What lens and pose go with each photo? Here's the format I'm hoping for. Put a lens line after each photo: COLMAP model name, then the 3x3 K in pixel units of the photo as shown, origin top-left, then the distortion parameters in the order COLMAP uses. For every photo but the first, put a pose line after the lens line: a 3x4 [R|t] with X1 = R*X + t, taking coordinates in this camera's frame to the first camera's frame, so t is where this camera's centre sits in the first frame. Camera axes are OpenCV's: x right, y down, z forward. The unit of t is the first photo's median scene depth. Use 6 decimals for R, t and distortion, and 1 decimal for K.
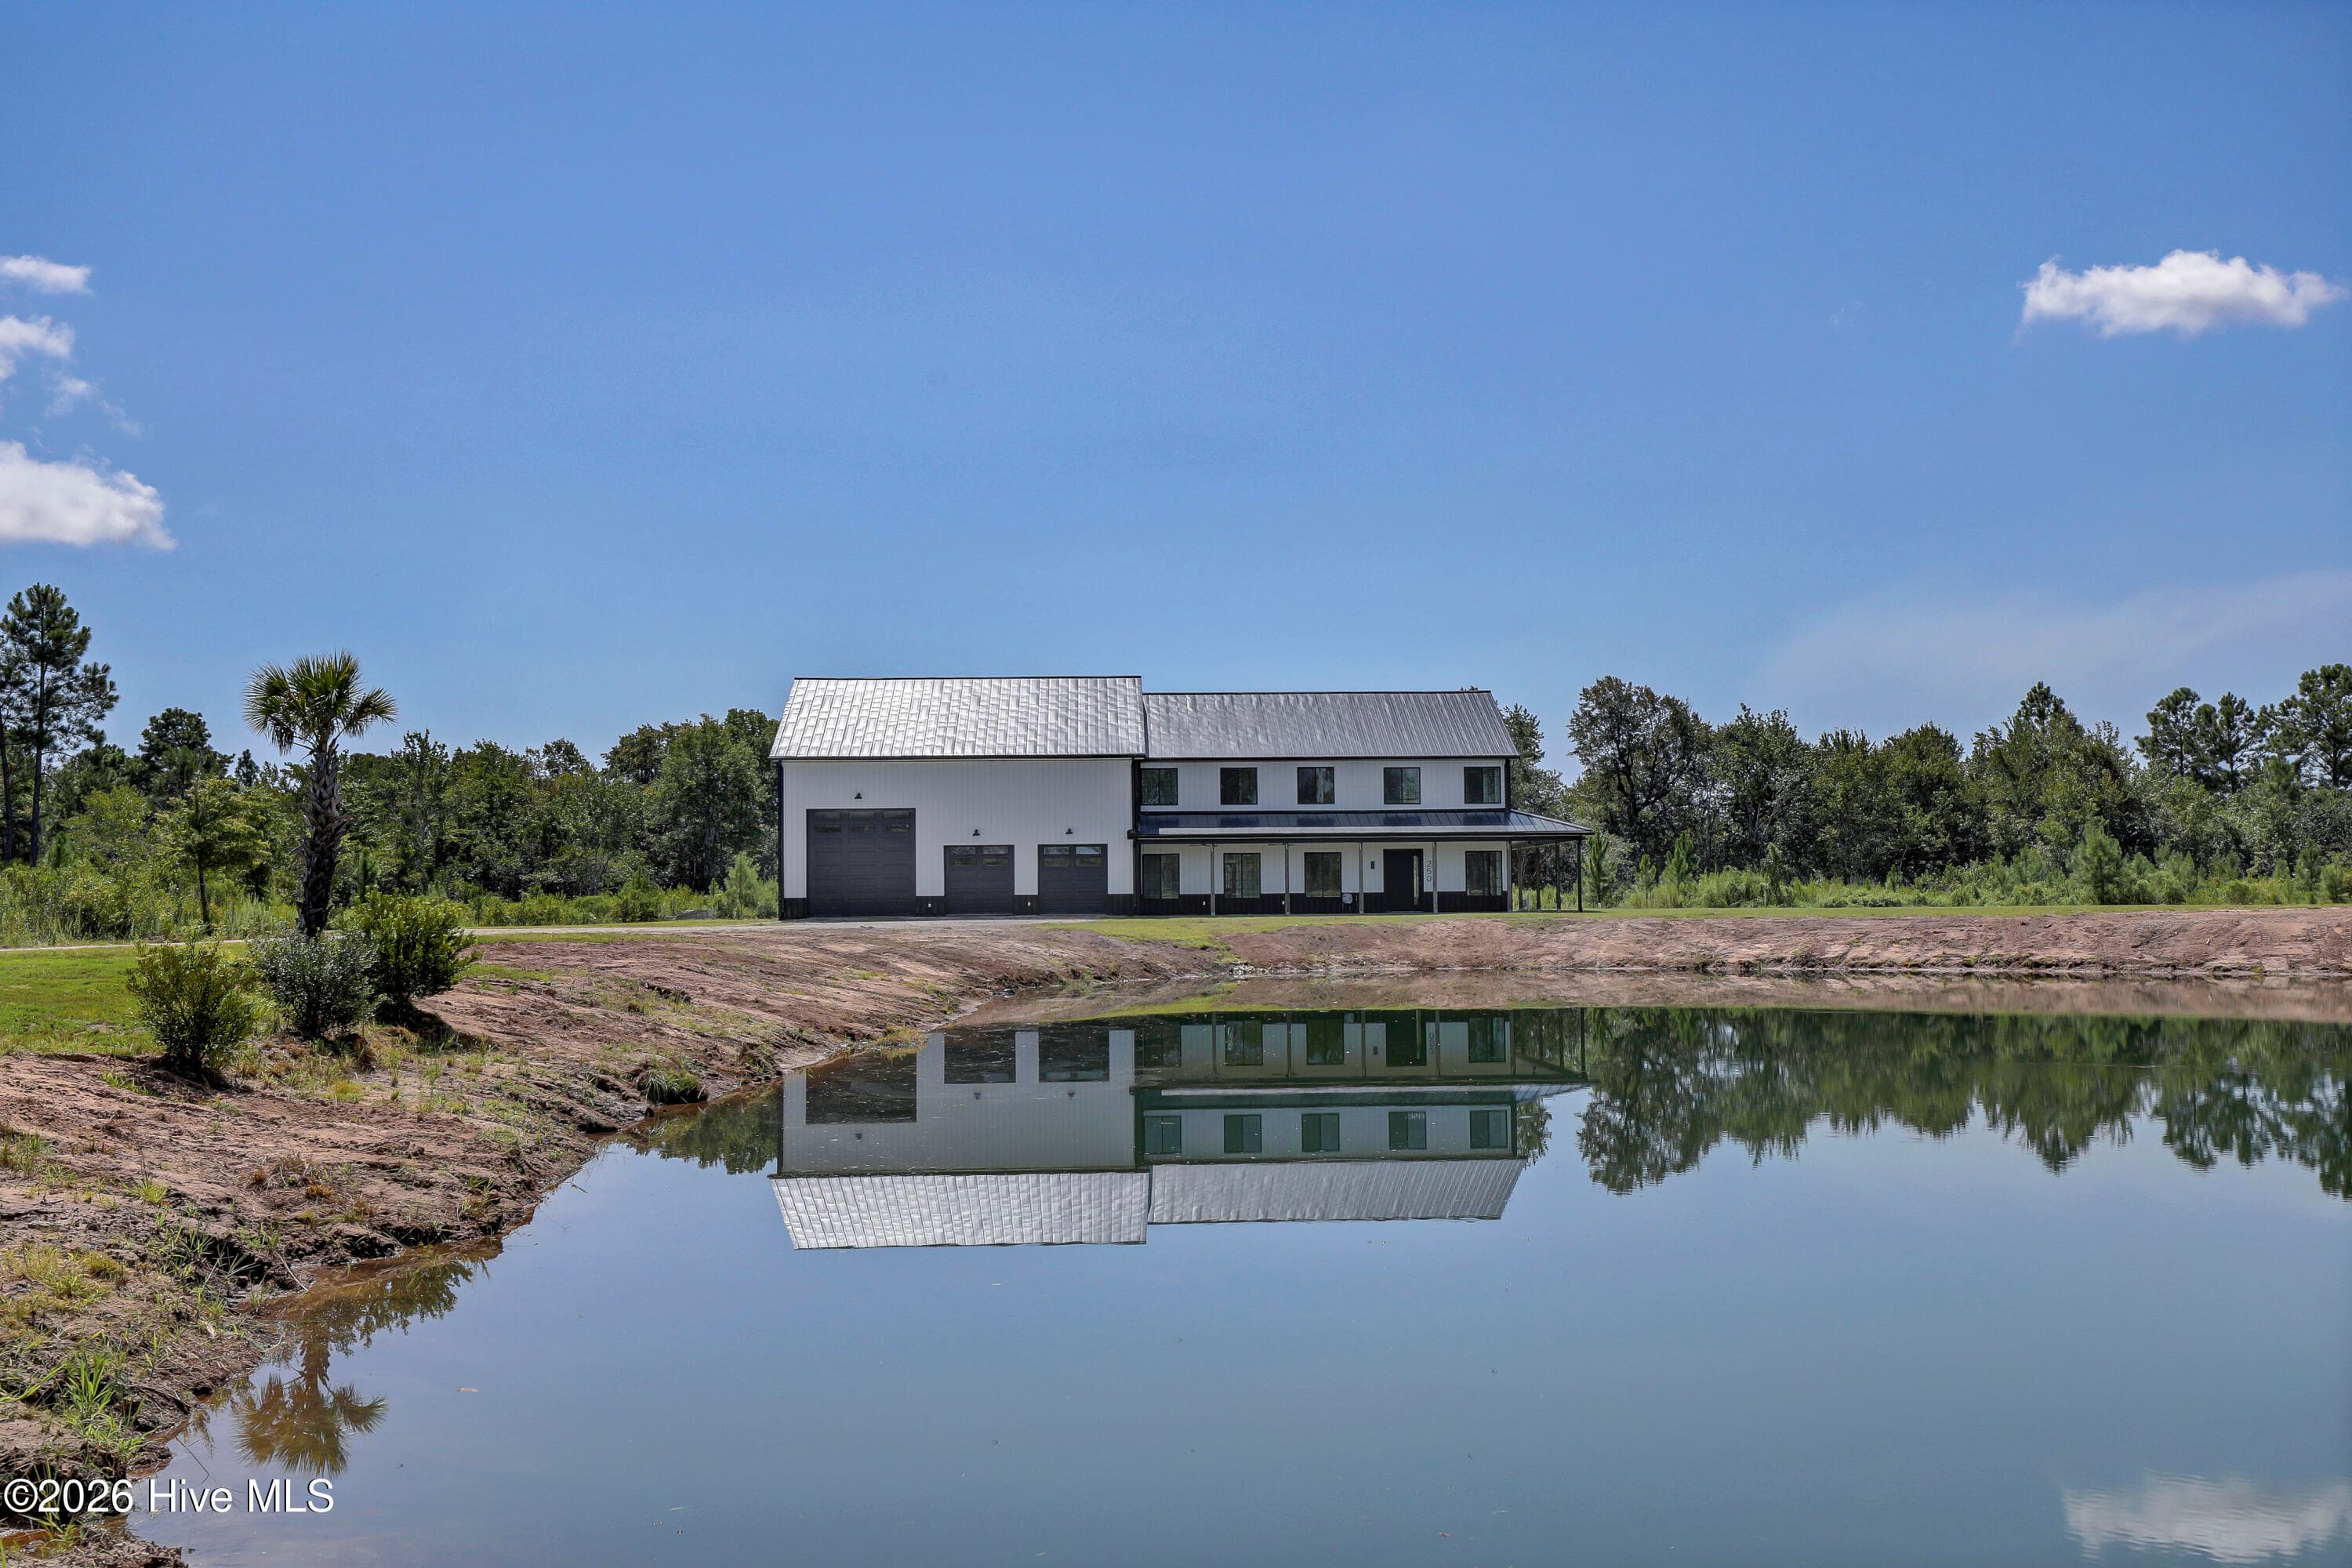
lens RADIAL K [[2260.1, 0, 1174.5], [0, 2260.1, 730.2], [0, 0, 1]] dist [0.041022, -0.003126]
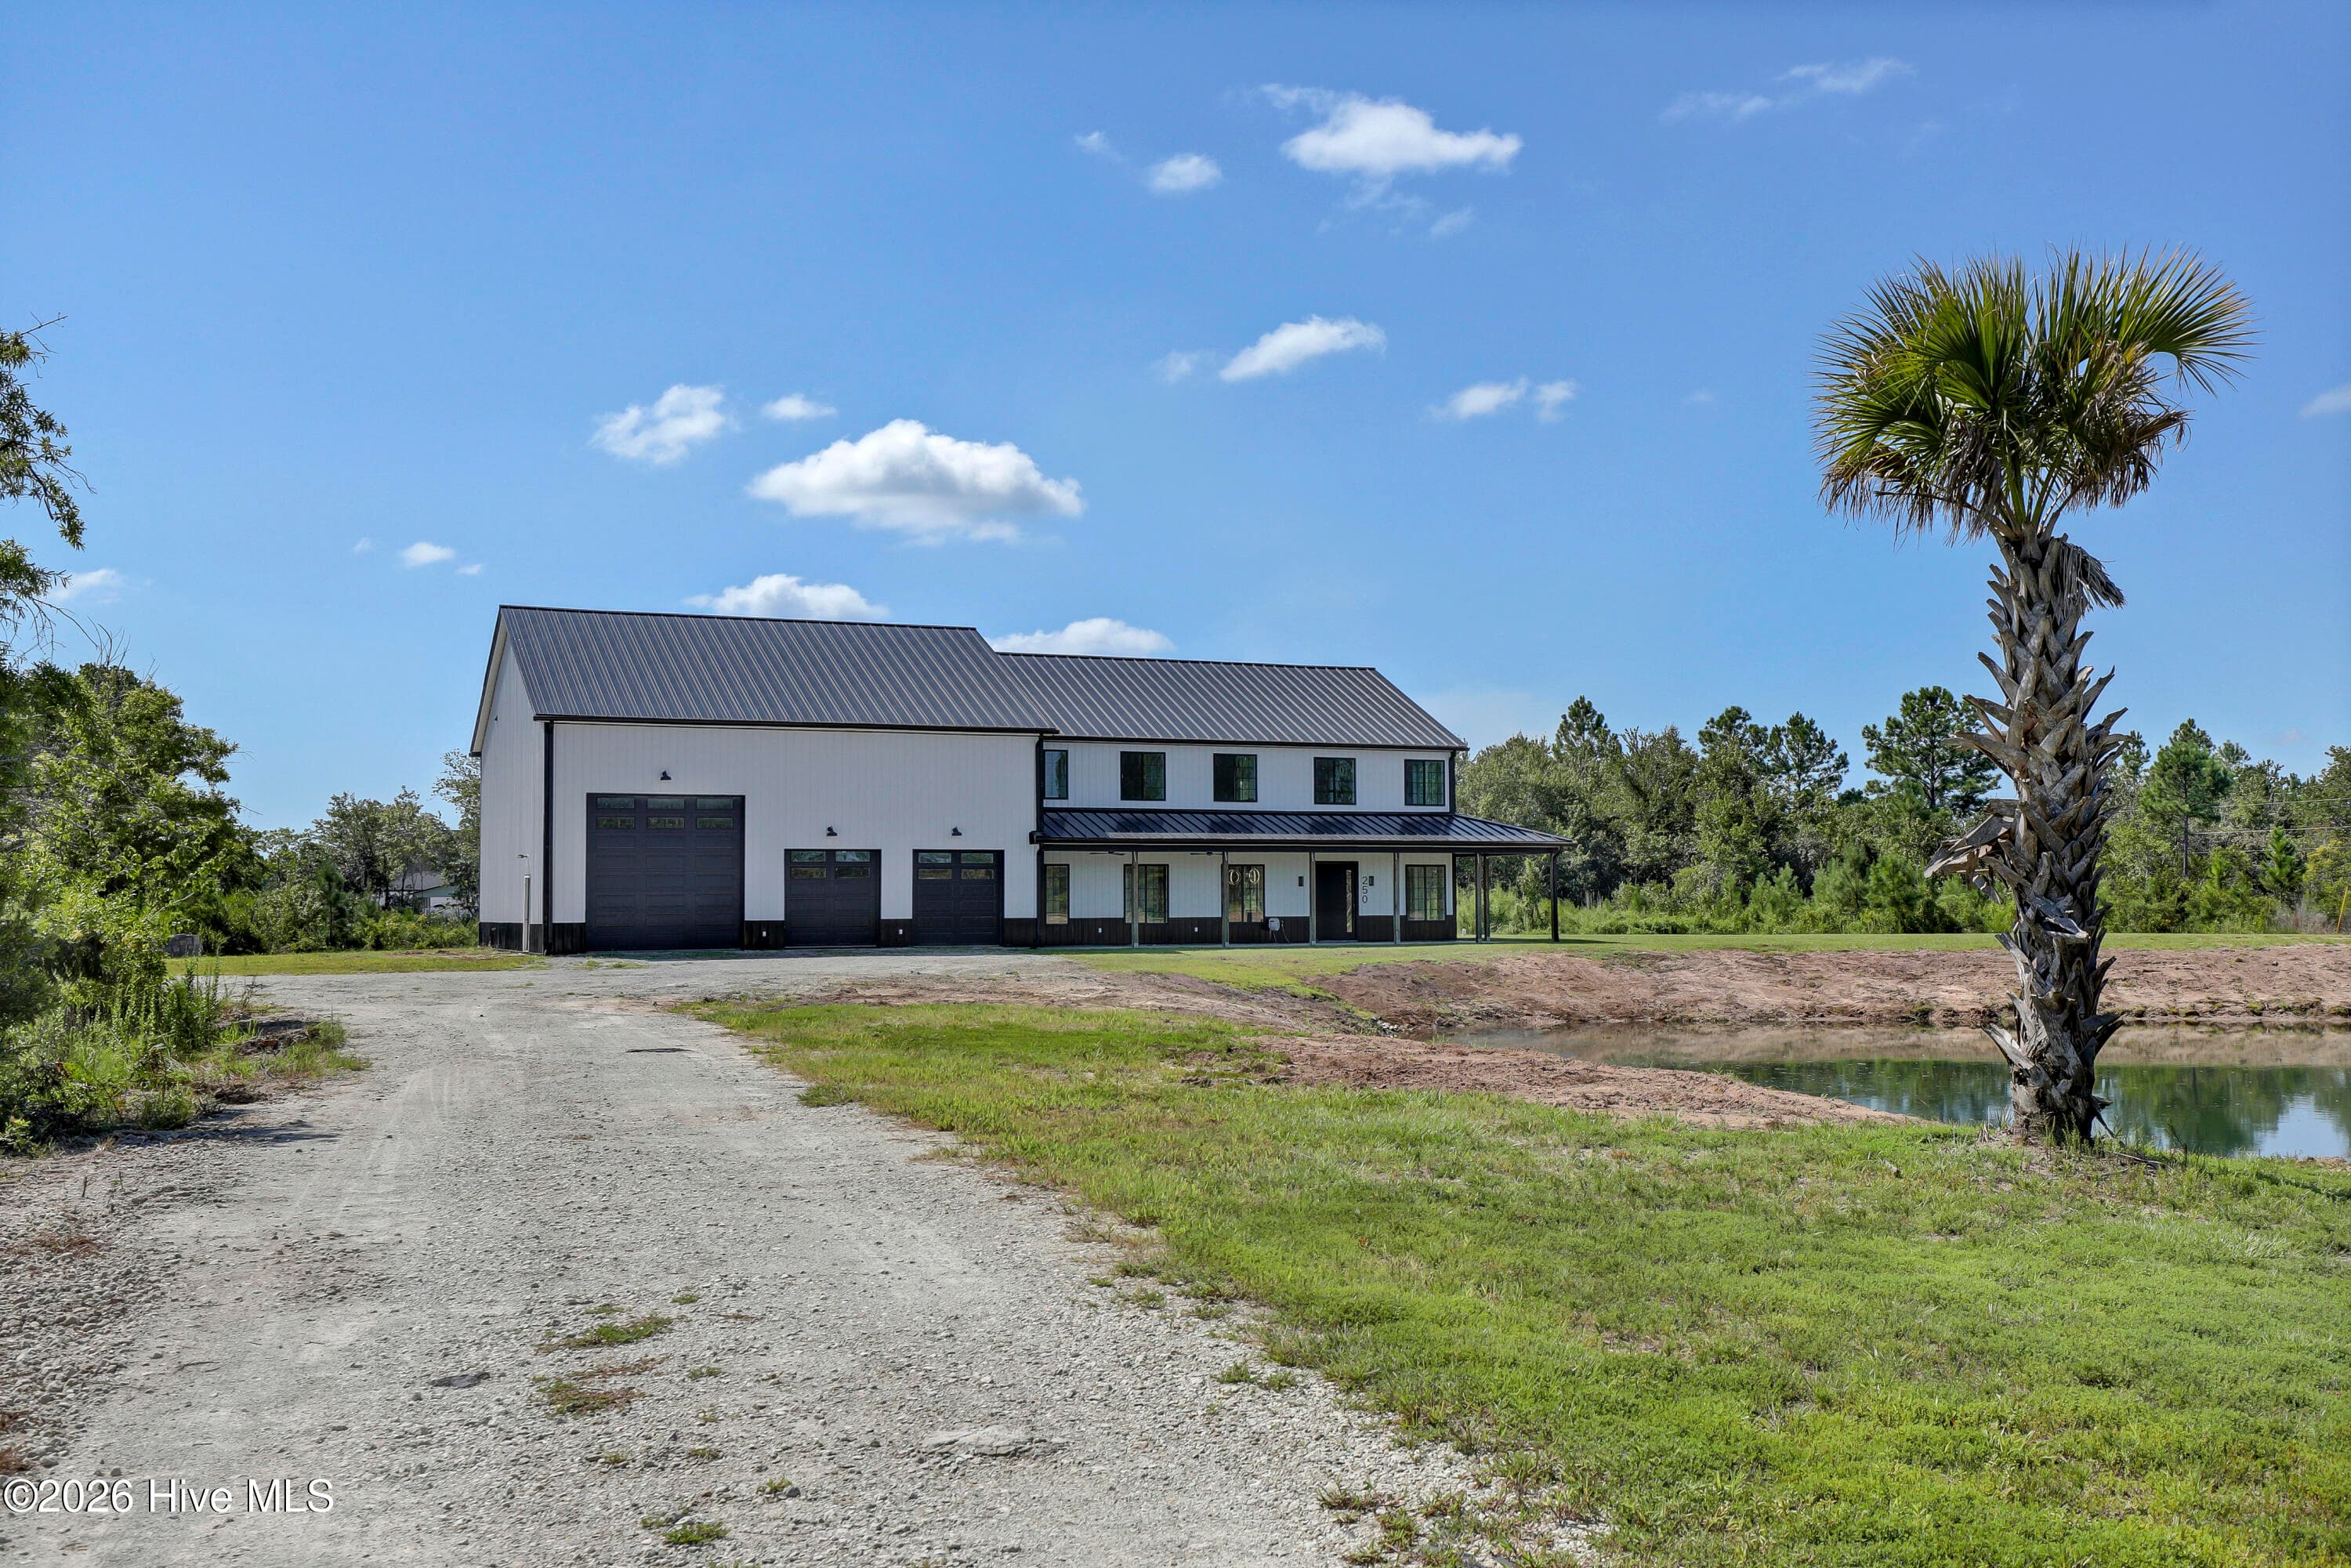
lens RADIAL K [[2259.1, 0, 1174.0], [0, 2259.1, 730.2], [0, 0, 1]] dist [0.041022, -0.003126]
pose [[0.930038, 0.033092, 0.365971, -0.241491], [-0.030975, 0.999452, -0.011657, 0.017894], [-0.366156, -0.000495, 0.930553, 0.290553]]
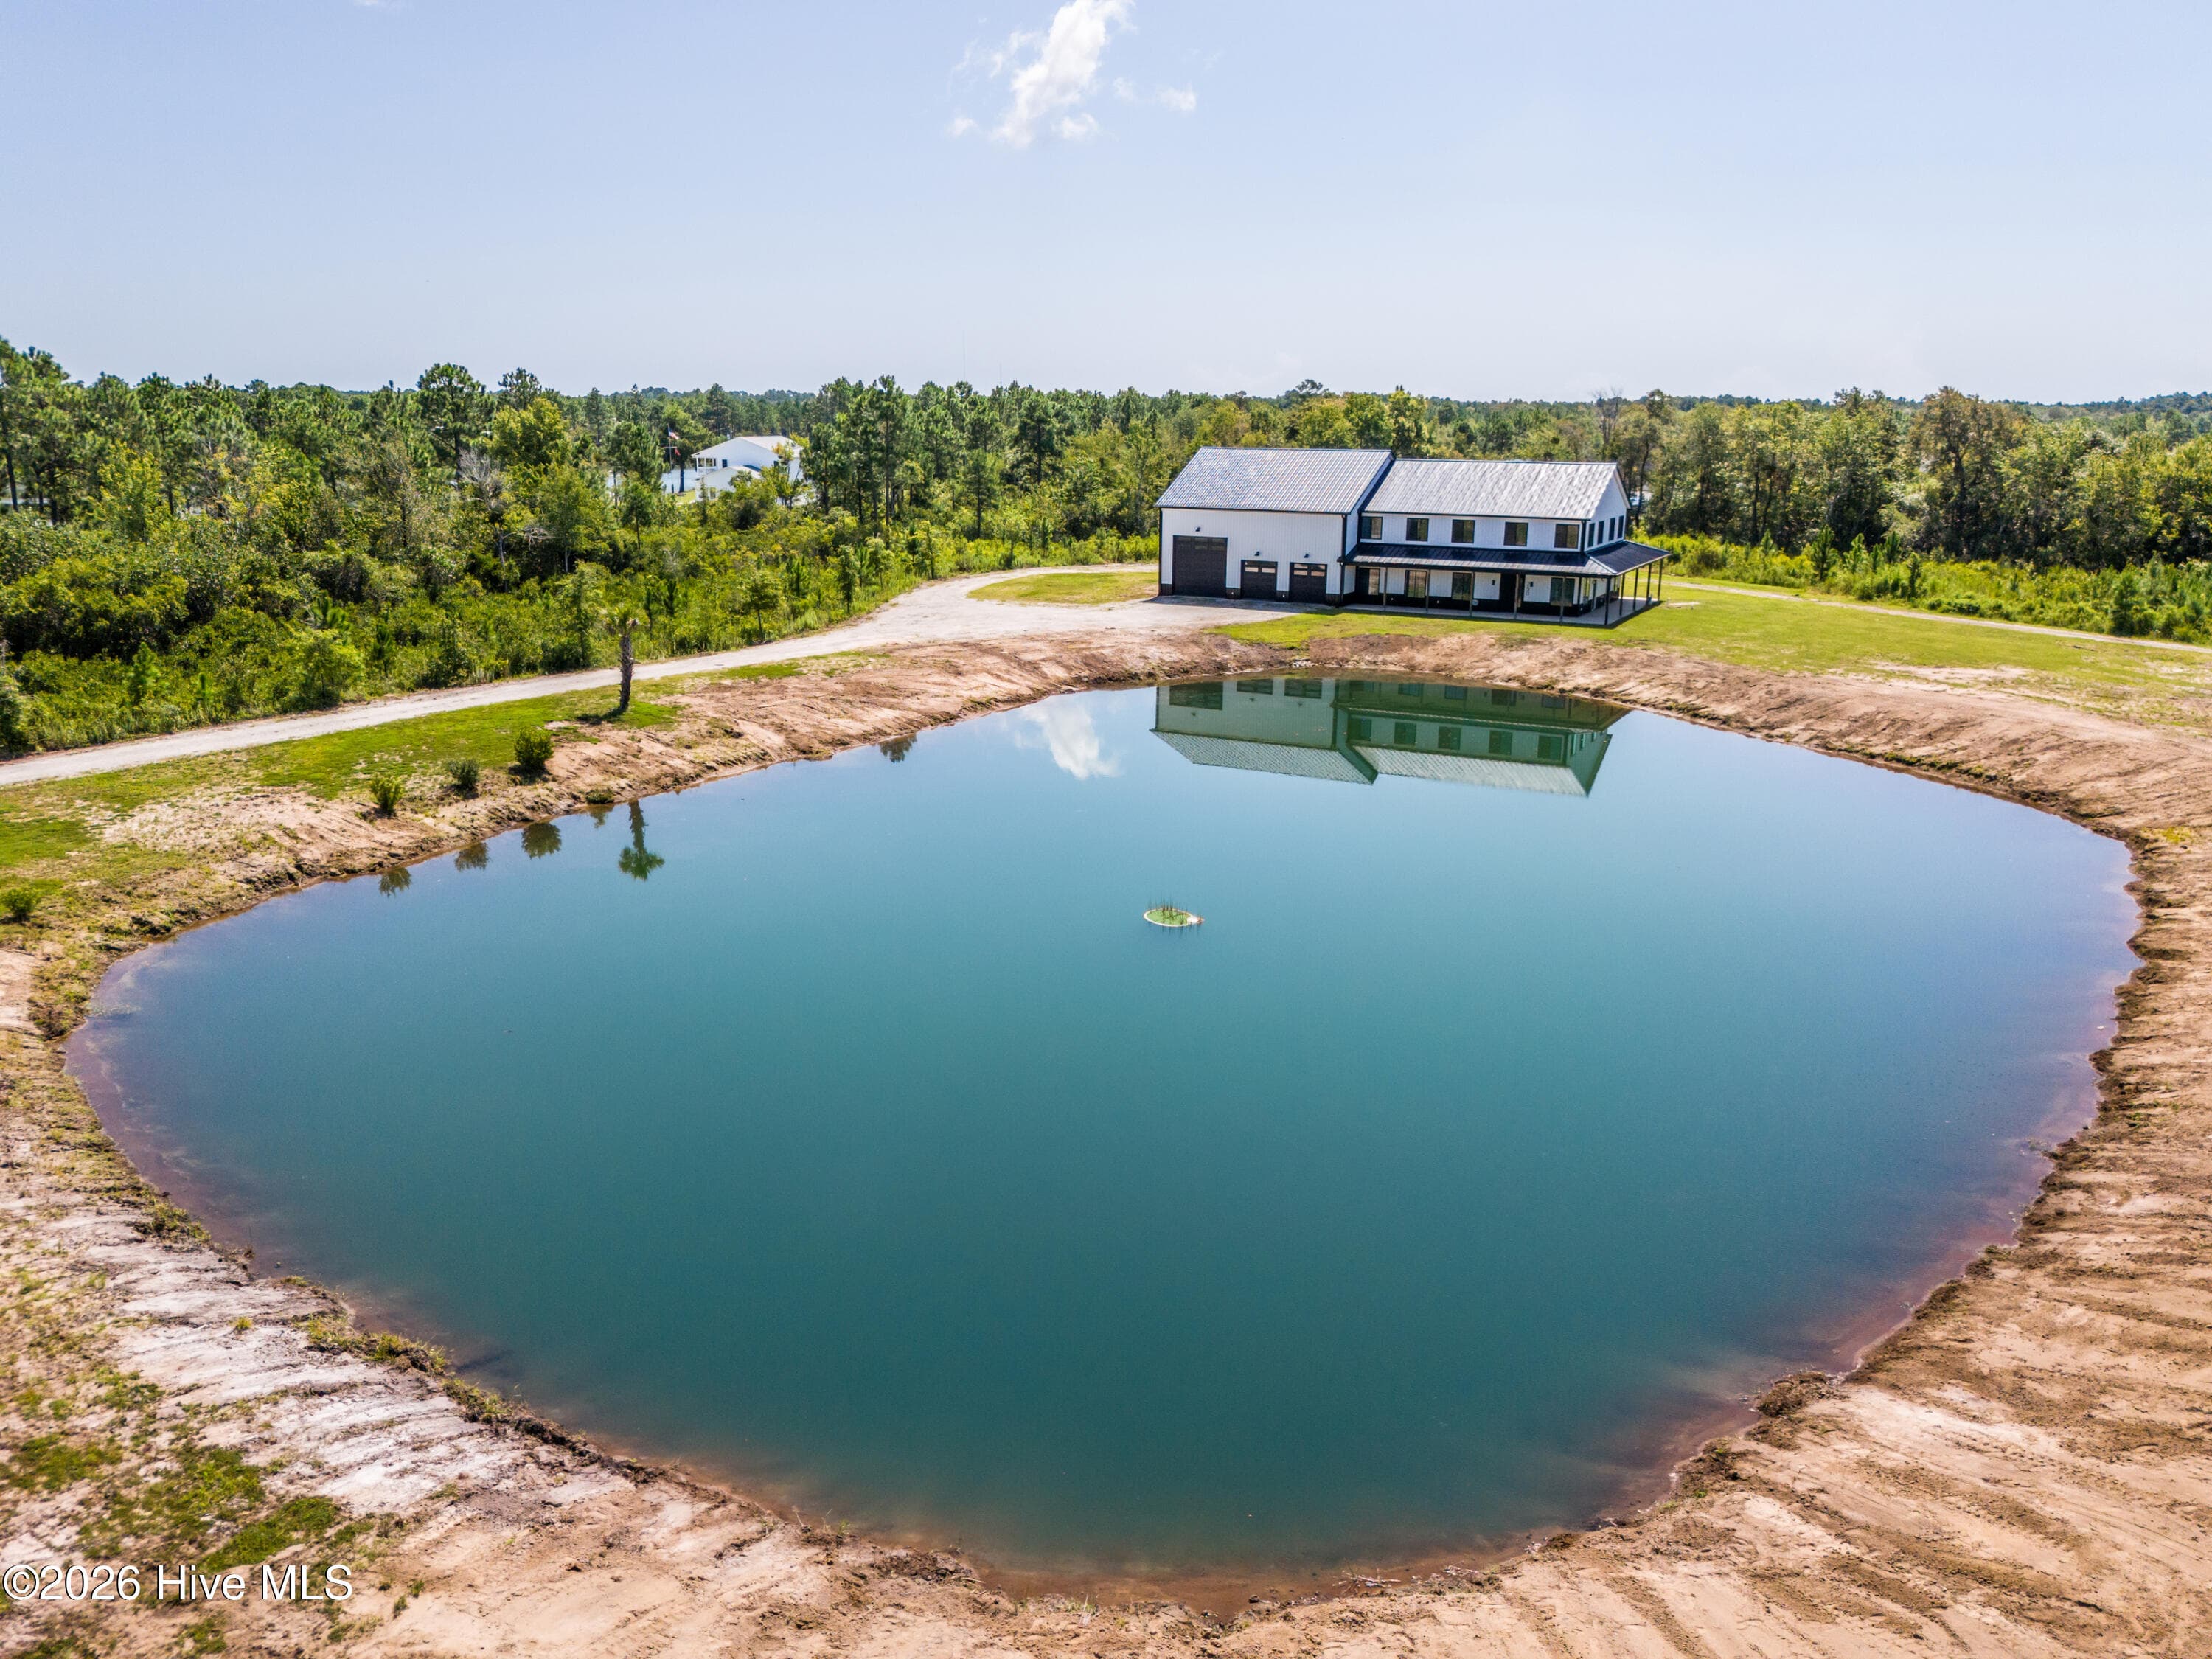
lens RADIAL K [[1660.2, 0, 1106.0], [0, 1660.2, 829.5], [0, 0, 1]] dist [0.012783, -0.006496]
pose [[0.858843, 0.141525, -0.492300, 0.466436], [0.024927, 0.948389, 0.316127, -0.158816], [0.511632, -0.283775, 0.810989, -0.170042]]
